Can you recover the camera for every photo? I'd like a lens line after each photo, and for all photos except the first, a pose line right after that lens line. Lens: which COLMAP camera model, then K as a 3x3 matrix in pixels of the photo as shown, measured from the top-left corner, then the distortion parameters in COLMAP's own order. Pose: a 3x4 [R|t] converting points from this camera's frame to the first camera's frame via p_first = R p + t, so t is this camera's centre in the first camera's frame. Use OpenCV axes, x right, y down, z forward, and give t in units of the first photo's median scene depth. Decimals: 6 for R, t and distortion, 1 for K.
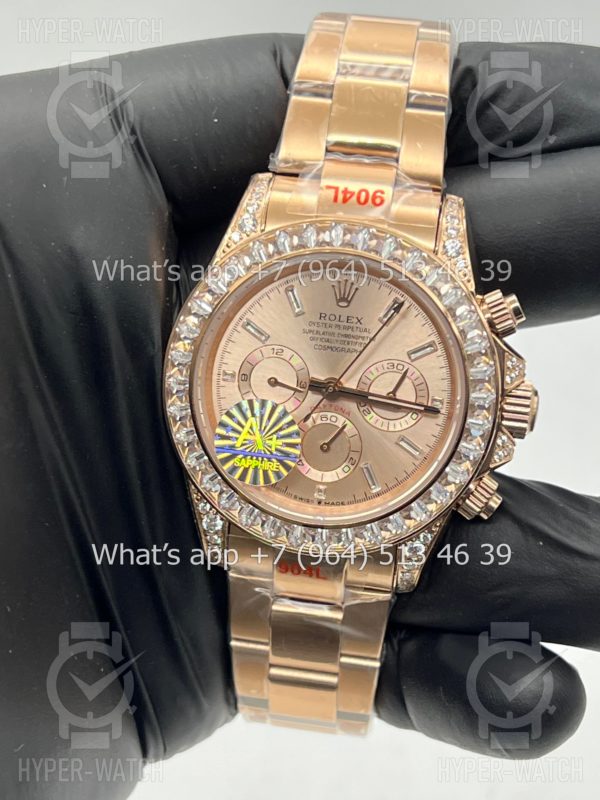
lens RADIAL K [[1855.6, 0, 300.0], [0, 1855.6, 400.0], [0, 0, 1]] dist [0.170320, 0.214372]
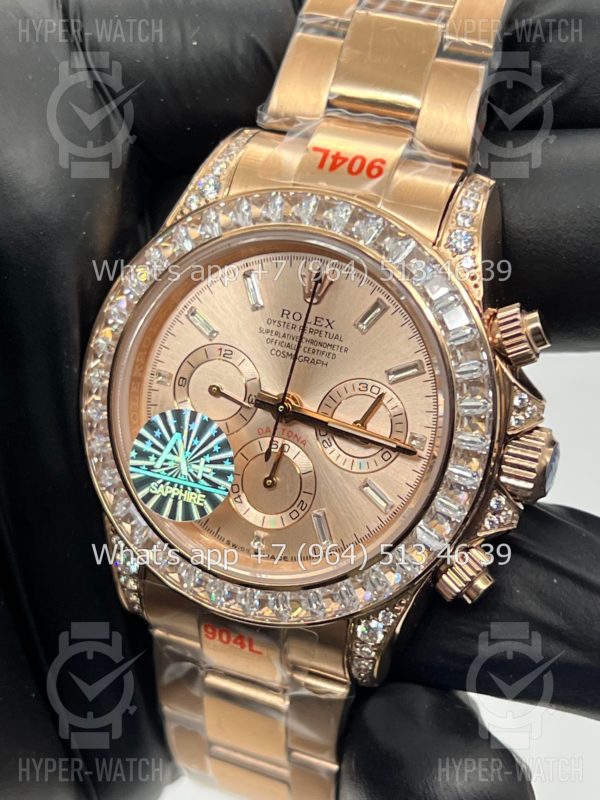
lens RADIAL K [[1855.6, 0, 300.0], [0, 1855.6, 400.0], [0, 0, 1]] dist [0.170320, 0.214372]
pose [[0.971543, 0.111061, -0.209214, 0.183114], [-0.117439, 0.992912, -0.018273, 0.003950], [0.205701, 0.042323, 0.977699, 0.248704]]
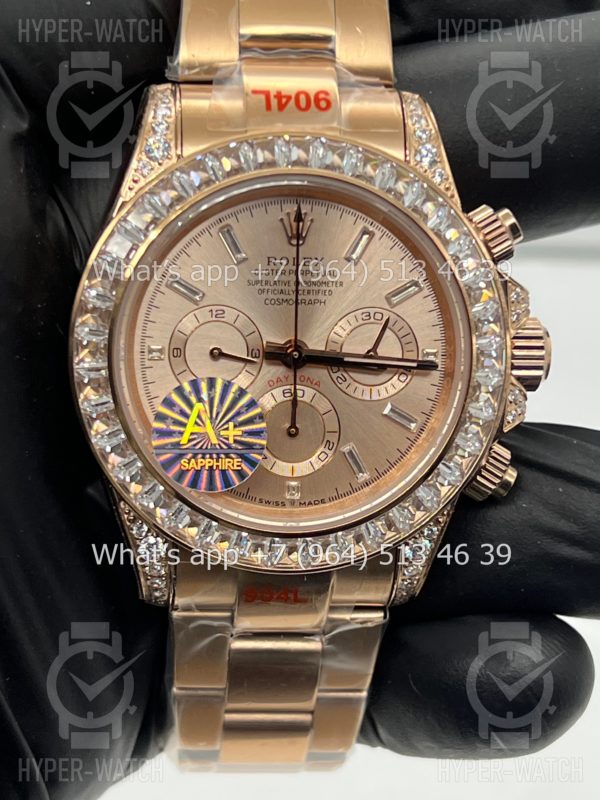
lens RADIAL K [[1855.6, 0, 300.0], [0, 1855.6, 400.0], [0, 0, 1]] dist [0.170320, 0.214372]
pose [[0.973862, -0.115198, 0.195760, -0.132198], [0.115018, 0.993287, 0.012328, 0.003597], [-0.195866, 0.010510, 0.980574, 0.249636]]
